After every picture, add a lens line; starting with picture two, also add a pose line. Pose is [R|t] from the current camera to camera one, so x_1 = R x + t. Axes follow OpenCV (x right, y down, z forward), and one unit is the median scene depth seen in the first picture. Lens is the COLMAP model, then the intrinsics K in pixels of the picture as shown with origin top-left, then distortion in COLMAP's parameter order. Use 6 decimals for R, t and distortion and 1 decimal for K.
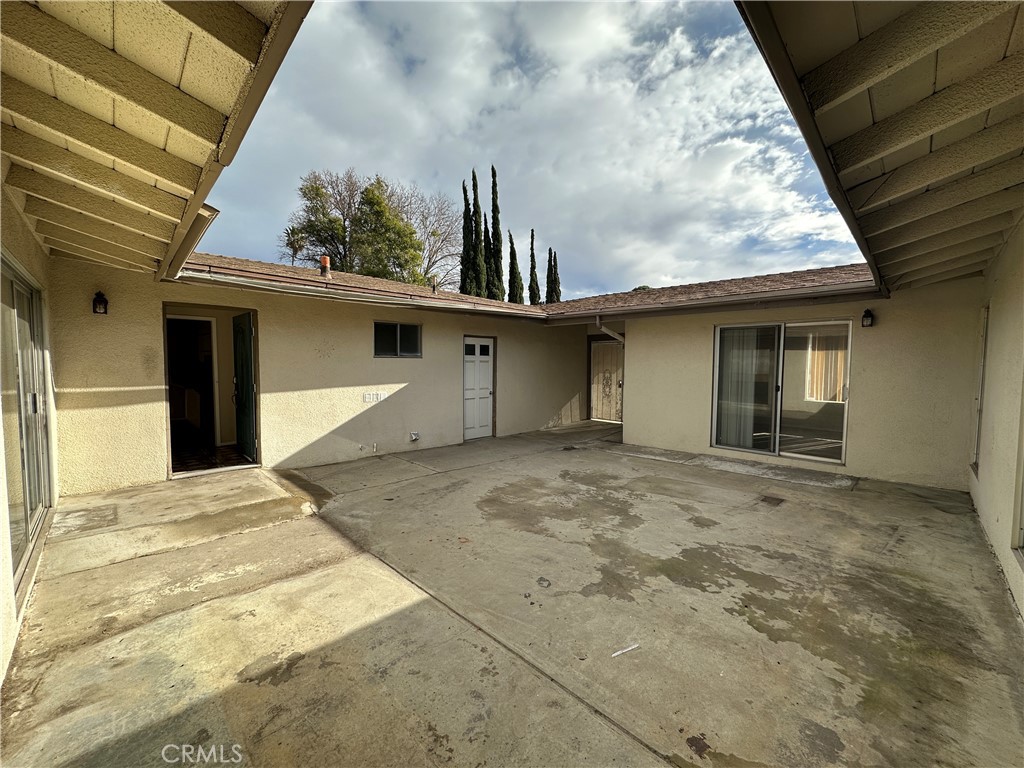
lens RADIAL K [[406.5, 0, 511.2], [0, 406.5, 385.3], [0, 0, 1]] dist [-0.002330, 0.000043]
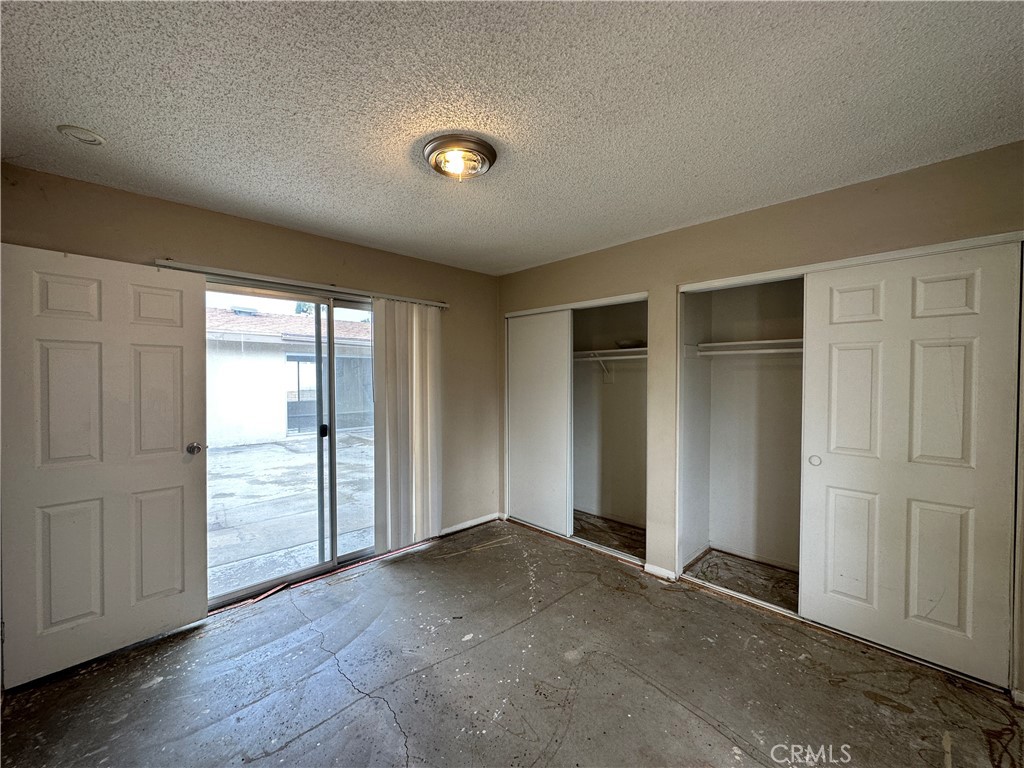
lens RADIAL K [[406.5, 0, 511.2], [0, 406.5, 385.3], [0, 0, 1]] dist [-0.002330, 0.000043]
pose [[-0.002466, 0.014141, -0.999897, 1.999398], [-0.056980, 0.998274, 0.014258, -0.118454], [0.998372, 0.057009, -0.001656, 2.129871]]
